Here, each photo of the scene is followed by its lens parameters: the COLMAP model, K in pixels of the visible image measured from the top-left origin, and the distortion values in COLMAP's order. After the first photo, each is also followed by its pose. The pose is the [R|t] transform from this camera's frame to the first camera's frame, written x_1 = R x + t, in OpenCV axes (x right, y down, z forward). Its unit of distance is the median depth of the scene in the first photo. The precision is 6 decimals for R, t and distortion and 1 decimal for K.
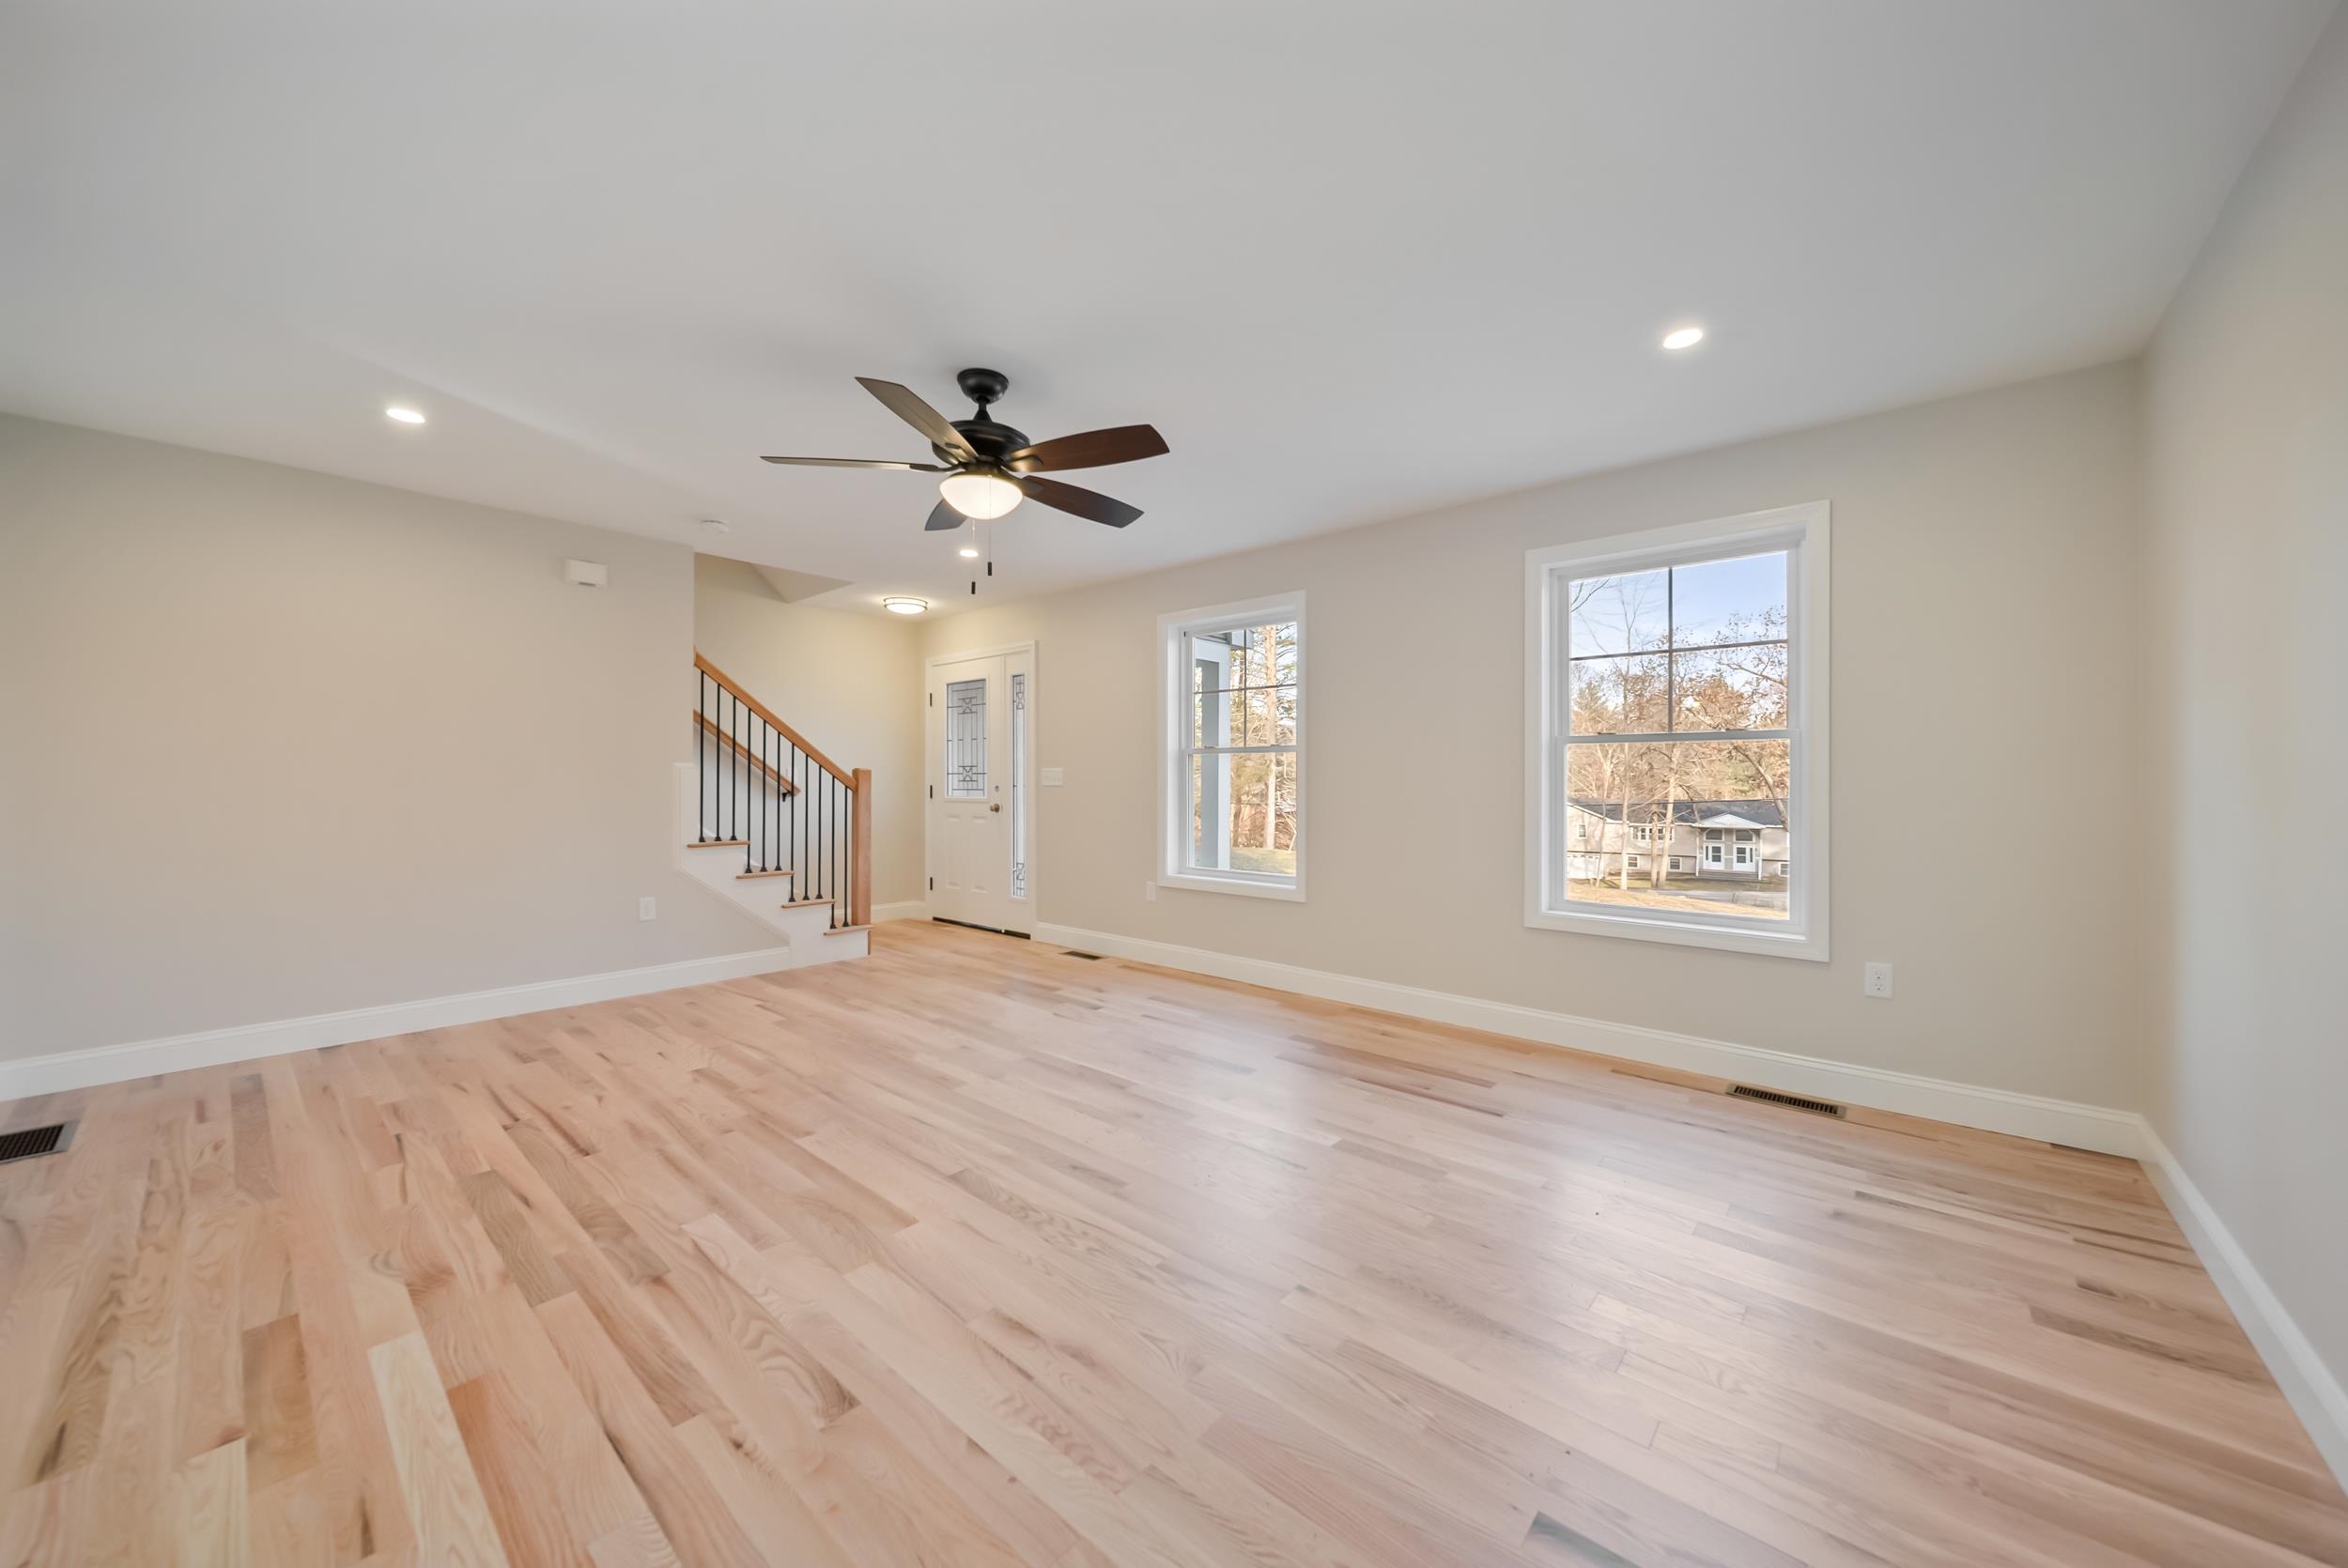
lens RADIAL K [[829.0, 0, 1175.9], [0, 829.0, 778.8], [0, 0, 1]] dist [0.000771, -0.000052]
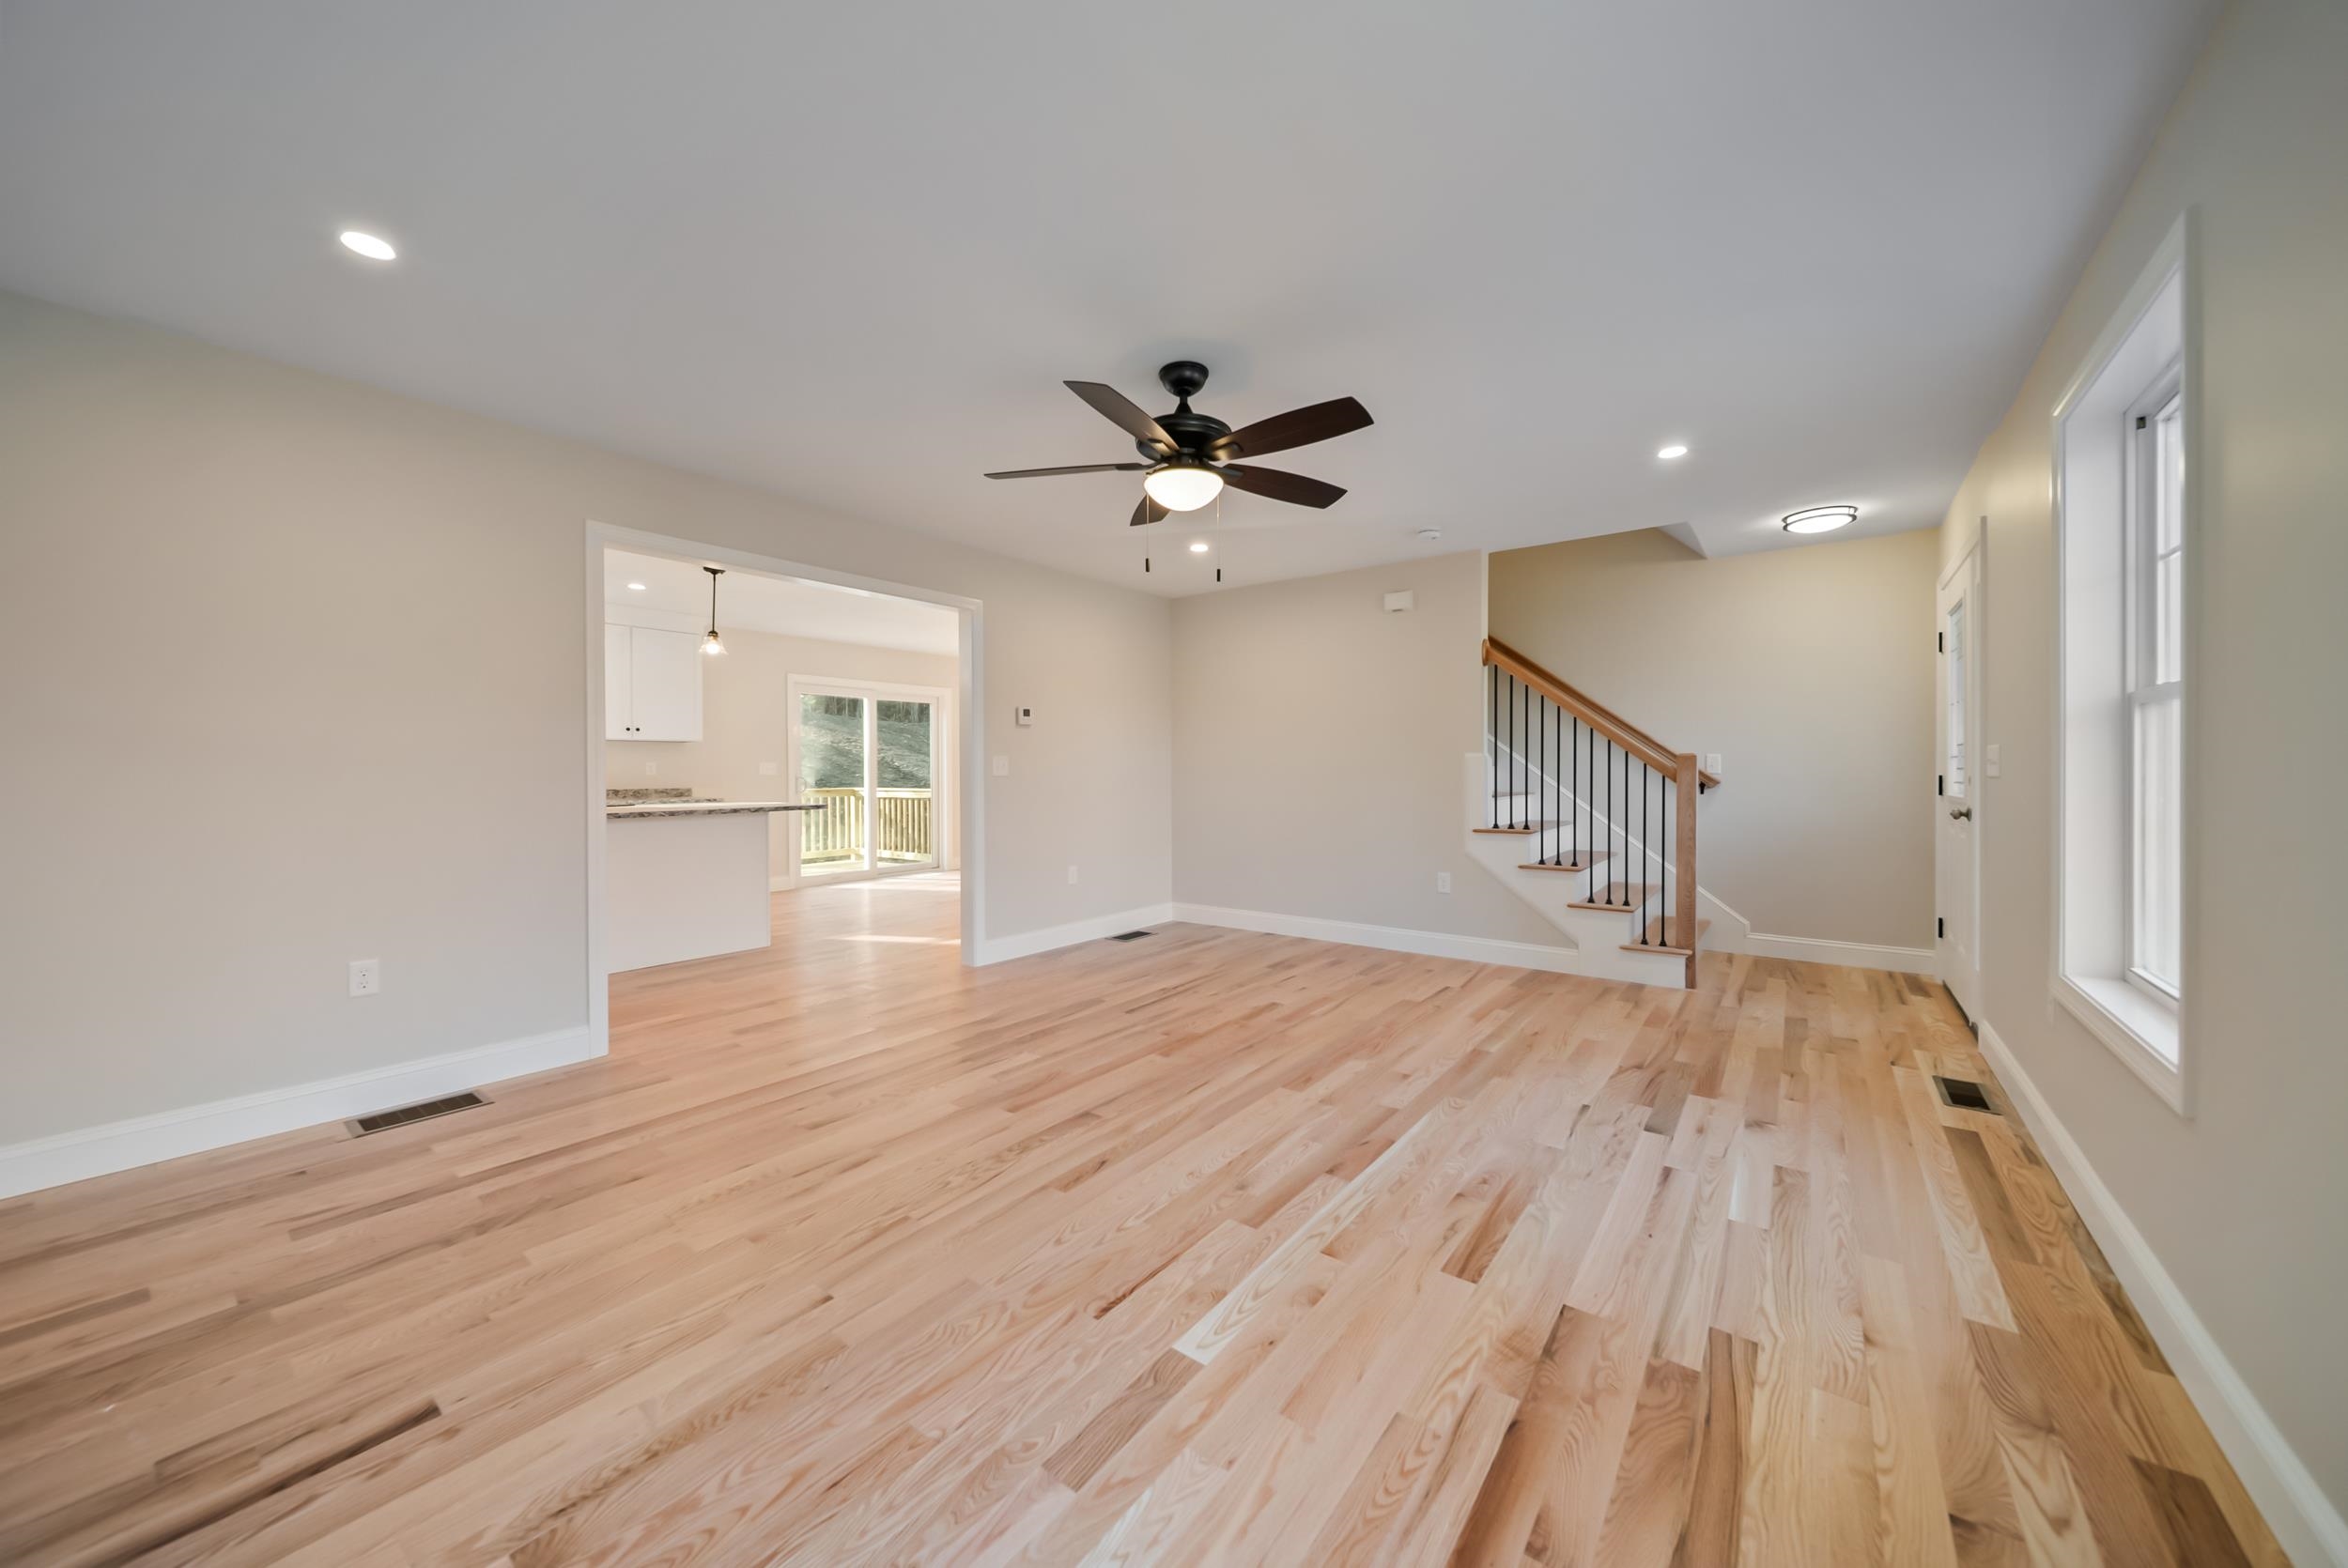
lens RADIAL K [[829.0, 0, 1175.9], [0, 829.0, 778.8], [0, 0, 1]] dist [0.000771, -0.000052]
pose [[0.060977, 0.007122, -0.998114, 0.610697], [0.008143, 0.999938, 0.007633, 0.003327], [0.998106, -0.008593, 0.060915, 0.726984]]
